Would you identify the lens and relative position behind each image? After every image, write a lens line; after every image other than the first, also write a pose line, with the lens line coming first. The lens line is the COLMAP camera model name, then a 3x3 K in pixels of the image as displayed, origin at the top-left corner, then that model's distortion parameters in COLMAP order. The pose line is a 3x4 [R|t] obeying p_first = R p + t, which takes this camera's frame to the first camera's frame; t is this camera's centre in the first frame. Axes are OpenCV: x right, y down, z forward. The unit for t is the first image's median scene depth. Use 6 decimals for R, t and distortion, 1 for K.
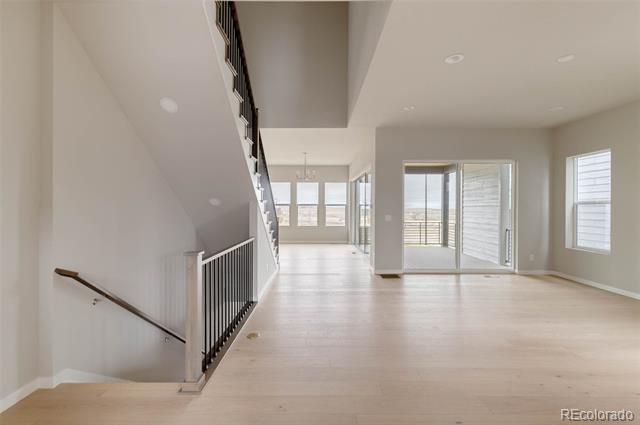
lens RADIAL K [[284.1, 0, 321.1], [0, 284.1, 209.4], [0, 0, 1]] dist [0.001043, 0.000323]
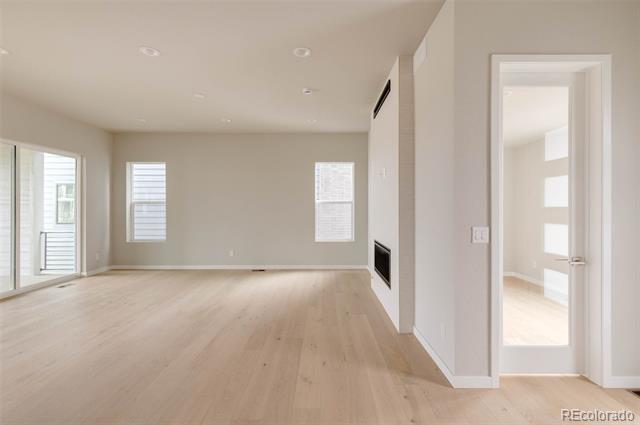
lens RADIAL K [[284.1, 0, 321.9], [0, 284.1, 210.5], [0, 0, 1]] dist [0.001043, 0.000323]
pose [[0.026407, -0.011666, 0.999583, -0.231862], [0.005785, 0.999917, 0.011517, 0.001001], [-0.999635, 0.005479, 0.026472, 0.186554]]
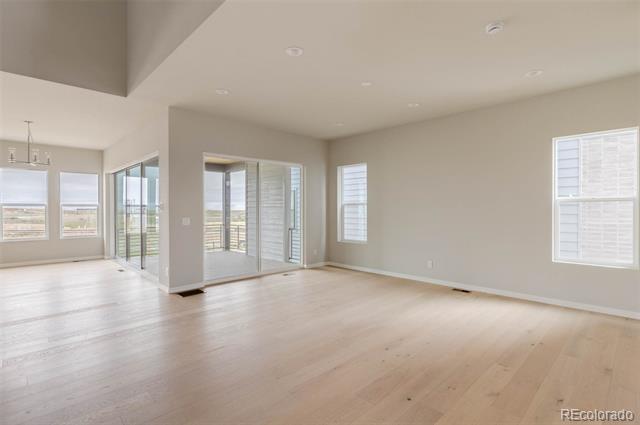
lens RADIAL K [[310.8, 0, 321.8], [0, 310.8, 213.4], [0, 0, 1]] dist [-0.002428, -0.001324]
pose [[0.724525, -0.015237, 0.689080, -0.090278], [0.009293, 0.999881, 0.012338, -0.000614], [-0.689185, -0.002535, 0.724581, 0.086960]]
